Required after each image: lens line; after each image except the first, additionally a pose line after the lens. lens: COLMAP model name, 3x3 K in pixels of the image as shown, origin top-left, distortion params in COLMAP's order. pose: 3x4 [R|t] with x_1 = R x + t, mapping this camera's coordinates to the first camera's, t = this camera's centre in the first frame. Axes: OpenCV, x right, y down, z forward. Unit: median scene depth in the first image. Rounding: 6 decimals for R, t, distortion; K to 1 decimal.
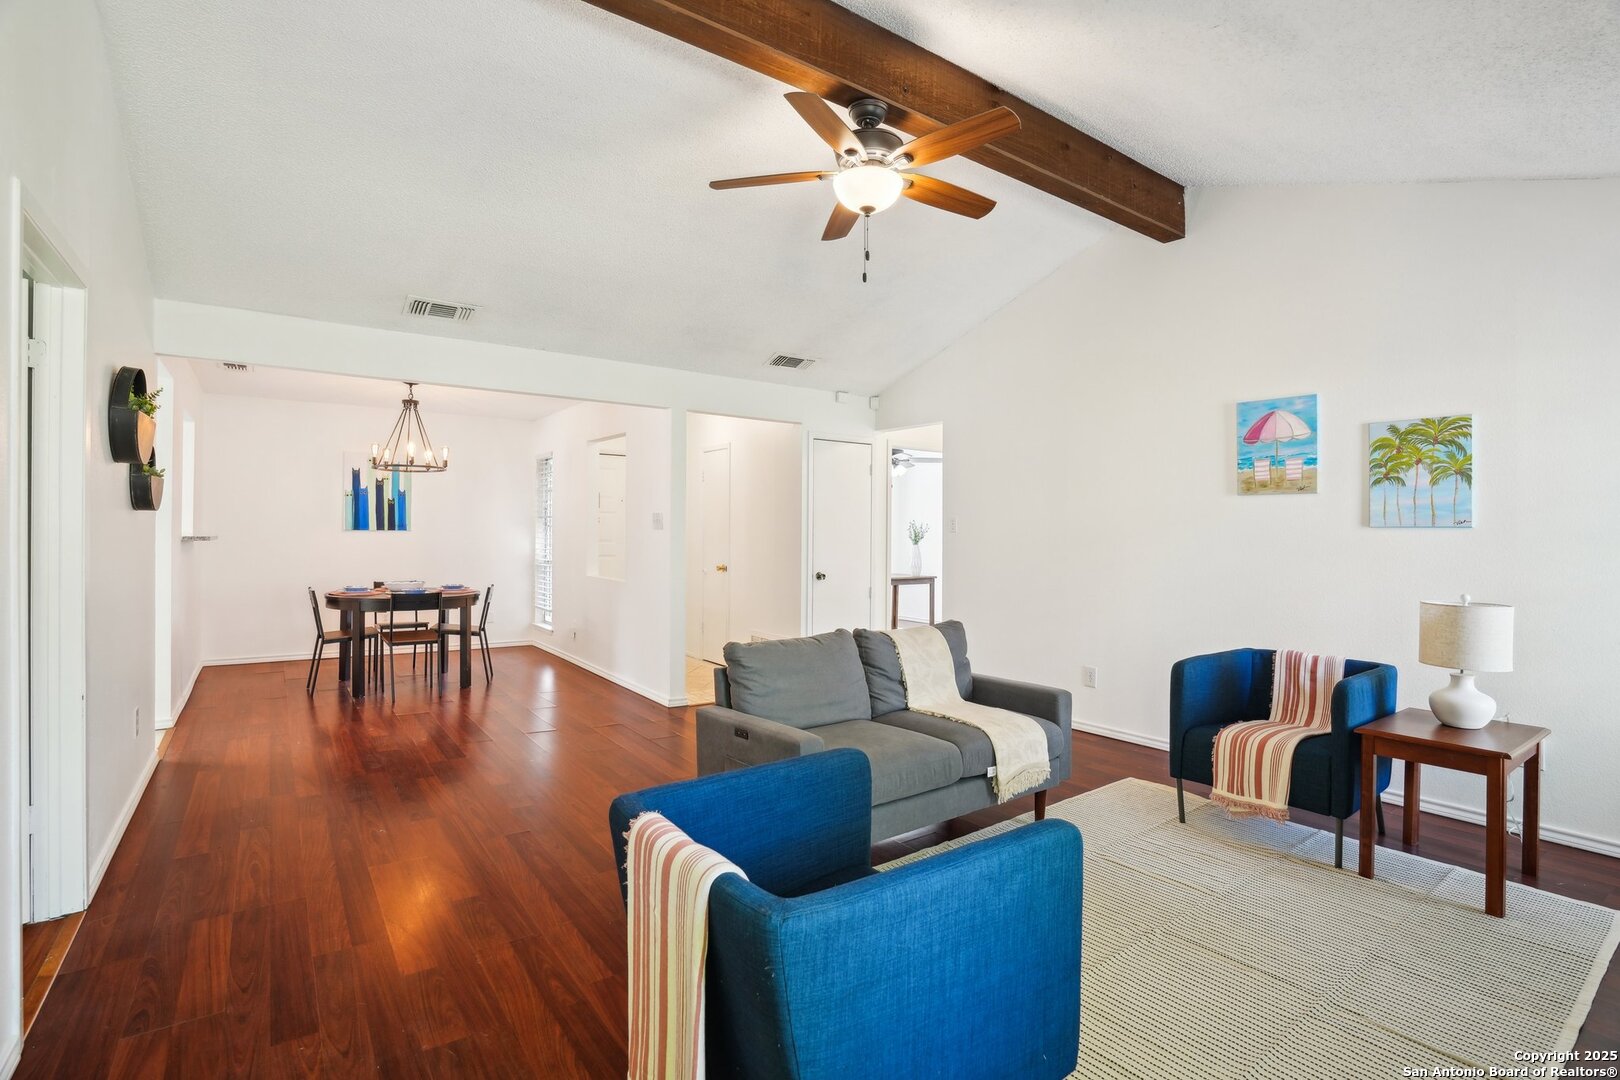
lens RADIAL K [[781.5, 0, 807.2], [0, 781.5, 536.1], [0, 0, 1]] dist [-0.047737, 0.000829]
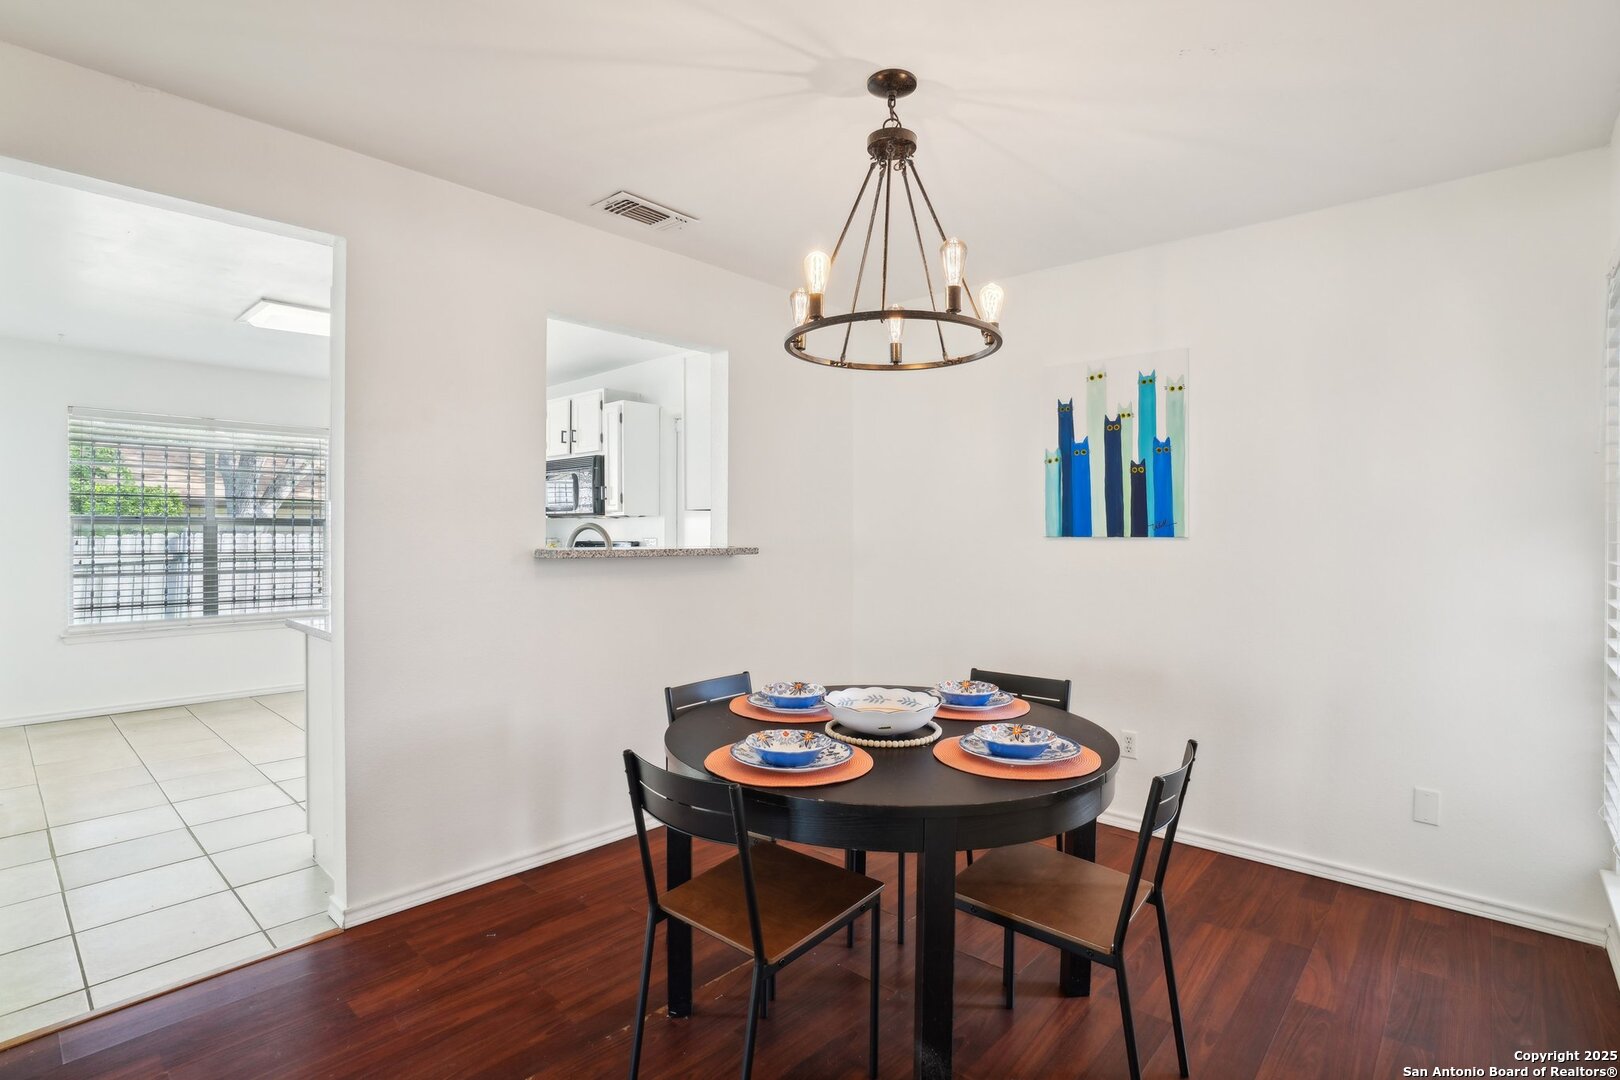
lens RADIAL K [[780.9, 0, 804.5], [0, 780.9, 517.5], [0, 0, 1]] dist [-0.070414, 0.024575]
pose [[0.224310, -0.021612, -0.974278, -0.179215], [-0.008571, 0.999672, -0.024149, -0.006328], [0.974480, 0.013767, 0.224051, 0.755445]]
